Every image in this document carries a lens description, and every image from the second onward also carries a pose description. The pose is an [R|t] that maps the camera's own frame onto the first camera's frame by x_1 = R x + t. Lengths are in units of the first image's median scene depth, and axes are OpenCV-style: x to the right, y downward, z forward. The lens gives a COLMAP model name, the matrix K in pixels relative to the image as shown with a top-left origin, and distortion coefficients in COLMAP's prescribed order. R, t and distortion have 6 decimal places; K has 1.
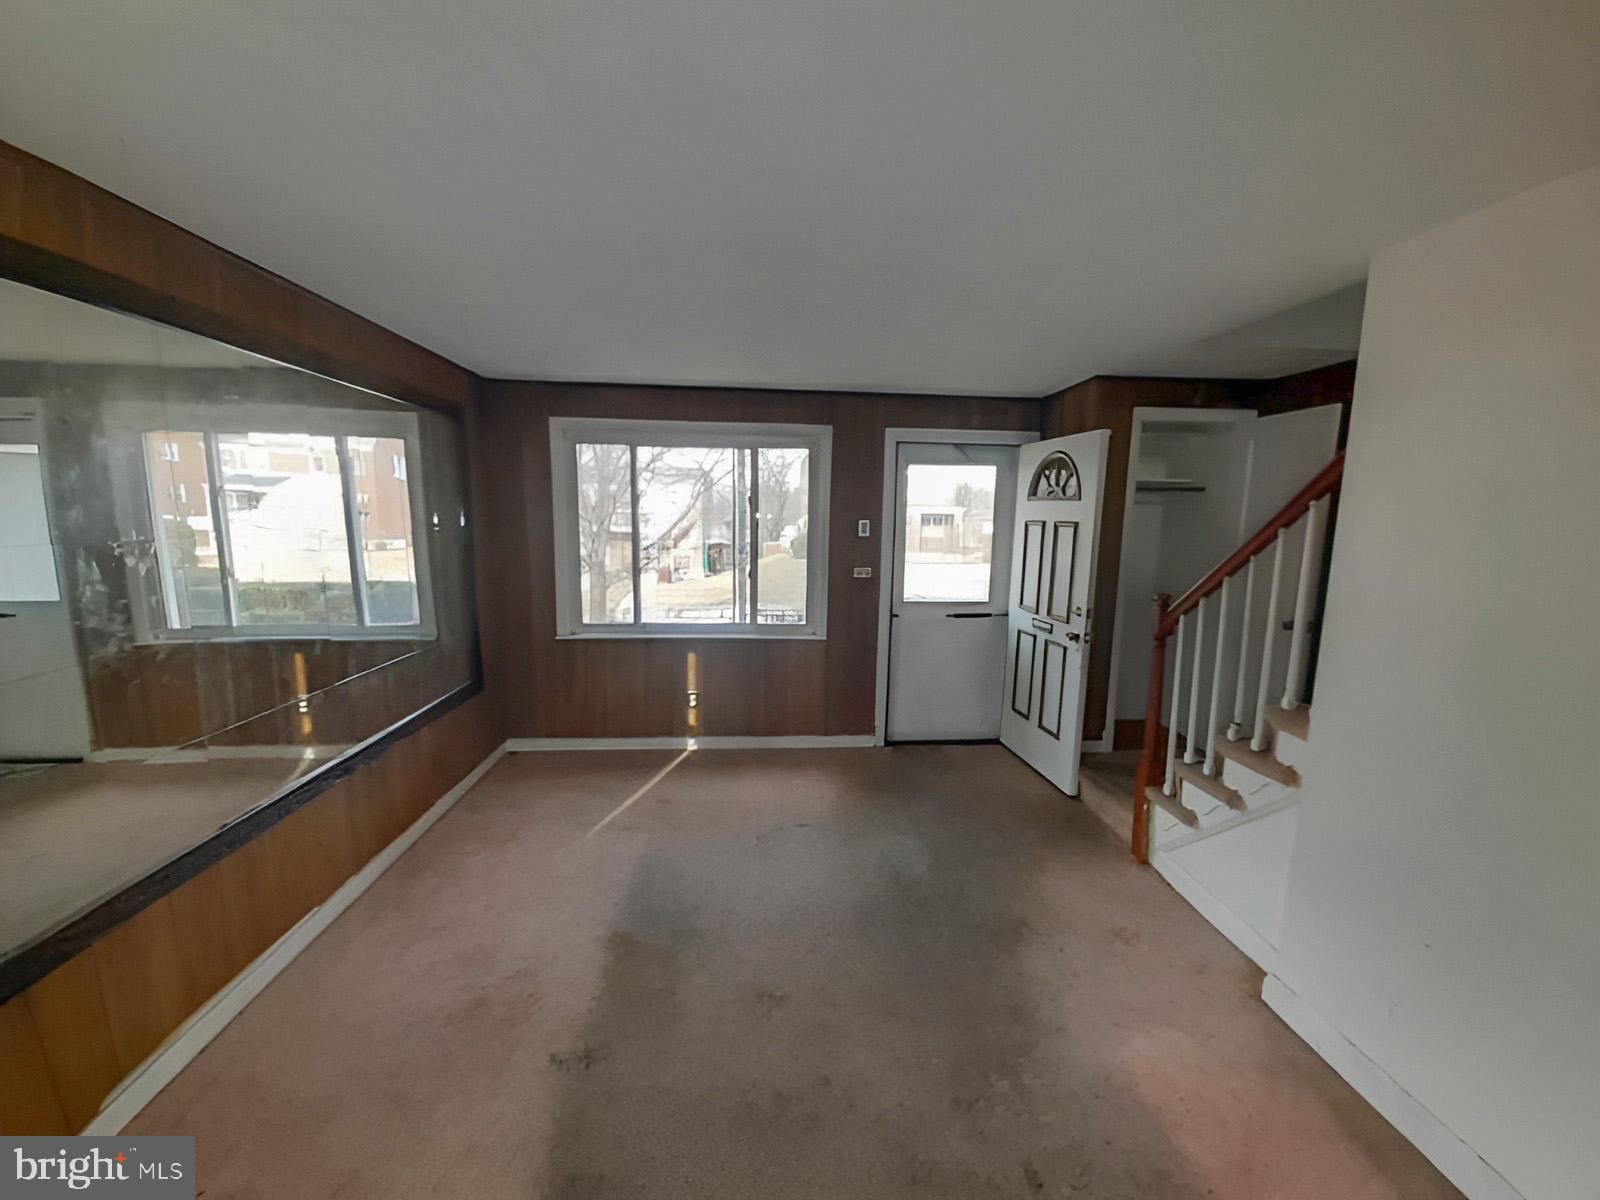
lens RADIAL K [[635.9, 0, 803.5], [0, 635.9, 598.6], [0, 0, 1]] dist [-0.011986, -0.000210]
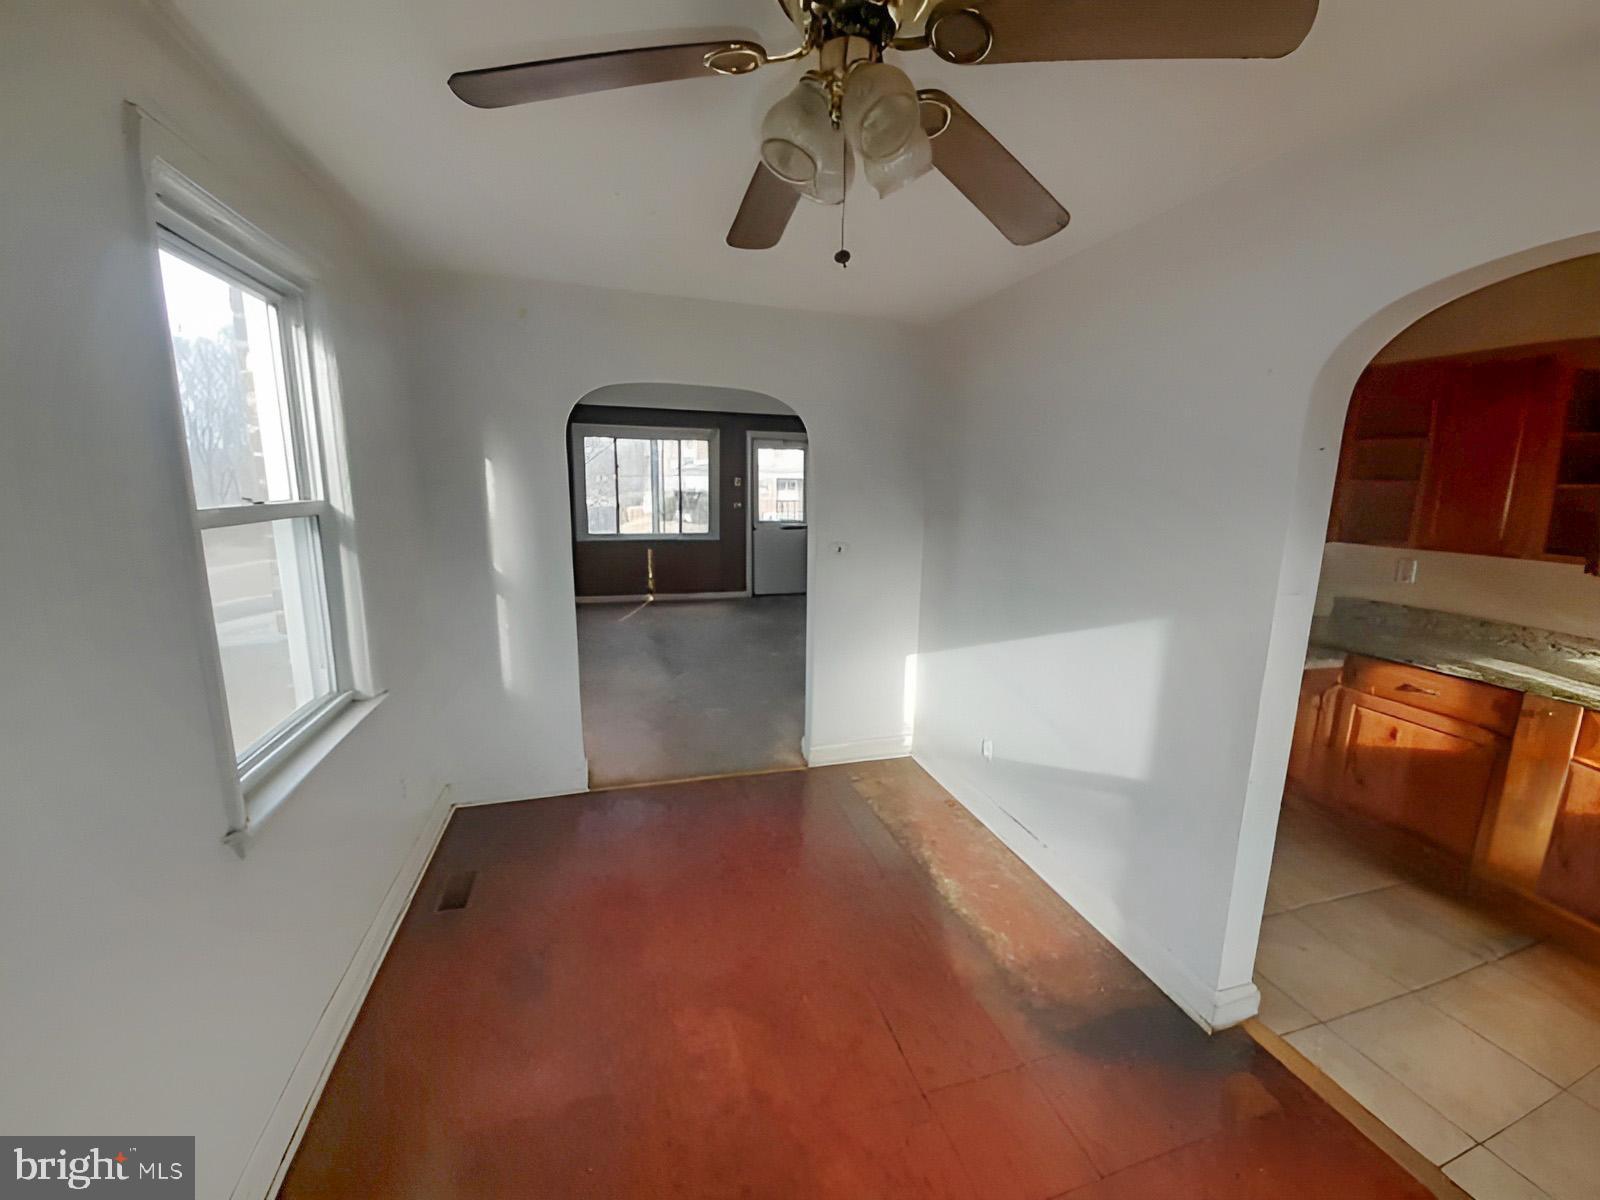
lens RADIAL K [[637.0, 0, 804.8], [0, 637.0, 599.7], [0, 0, 1]] dist [-0.011584, -0.000111]
pose [[0.975001, -0.044957, 0.217605, -0.141373], [0.032853, 0.997721, 0.058931, 0.138685], [-0.219759, -0.050309, 0.974256, -0.948738]]
